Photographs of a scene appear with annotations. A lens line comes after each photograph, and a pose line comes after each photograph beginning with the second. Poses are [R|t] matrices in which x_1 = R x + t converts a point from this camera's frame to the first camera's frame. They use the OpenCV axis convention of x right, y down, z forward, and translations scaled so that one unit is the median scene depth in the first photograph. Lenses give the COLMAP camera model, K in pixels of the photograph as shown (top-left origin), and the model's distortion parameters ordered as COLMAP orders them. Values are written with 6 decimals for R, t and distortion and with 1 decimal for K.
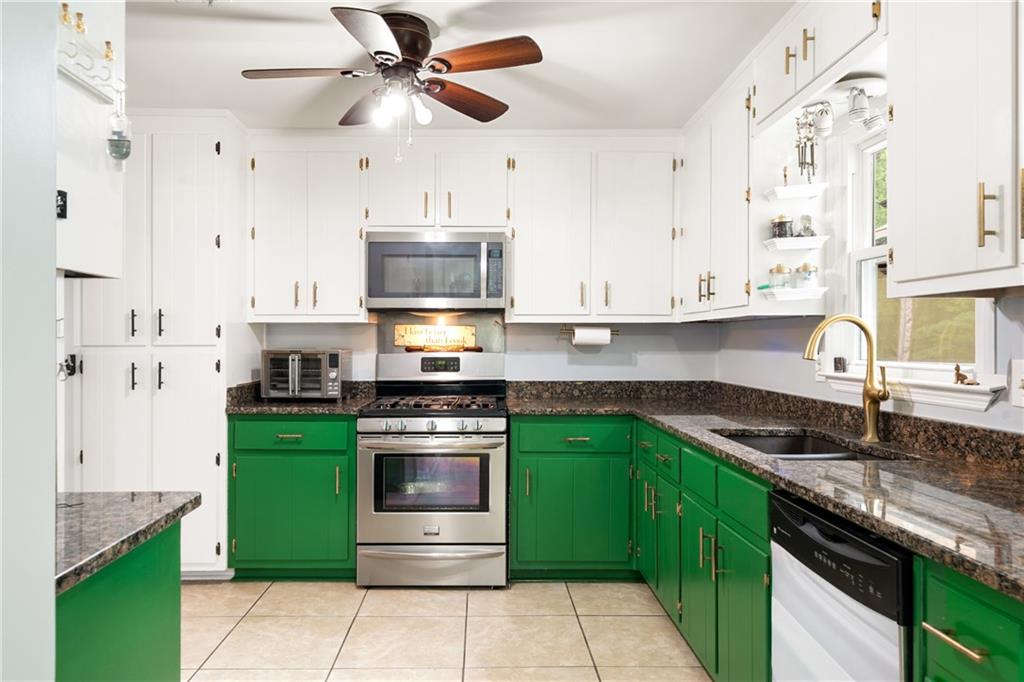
lens RADIAL K [[699.0, 0, 487.0], [0, 699.0, 343.2], [0, 0, 1]] dist [0.003584, -0.001440]
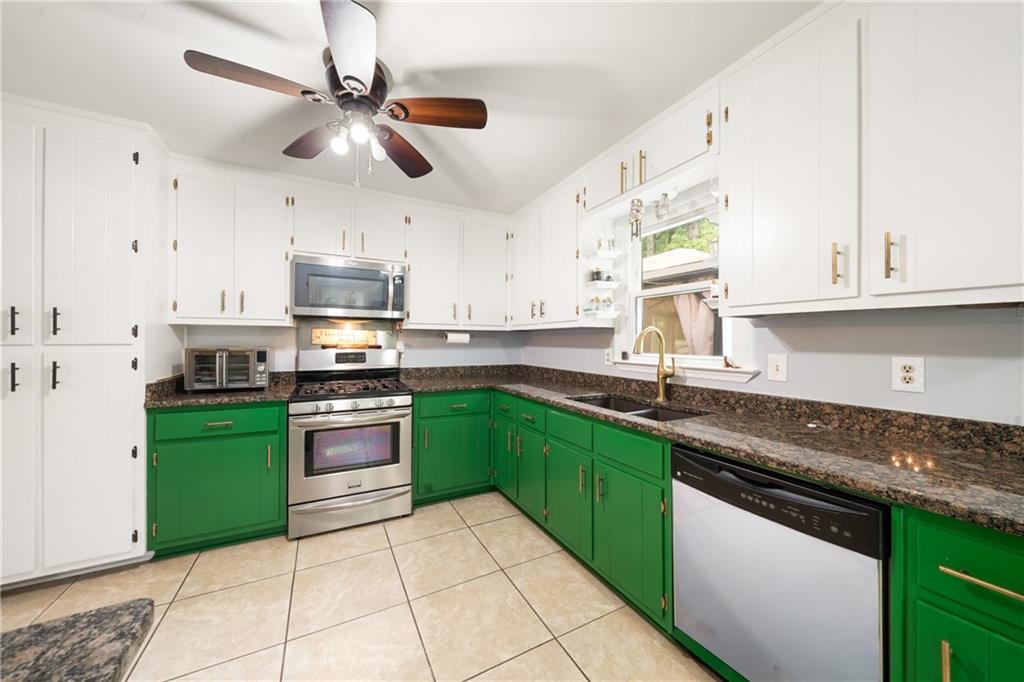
lens RADIAL K [[353.1, 0, 509.9], [0, 353.1, 341.9], [0, 0, 1]] dist [-0.004096, -0.000756]
pose [[0.888526, 0.002785, 0.458818, -0.124390], [-0.003331, 0.999994, 0.000381, -0.002727], [-0.458814, -0.001866, 0.888530, 0.269261]]
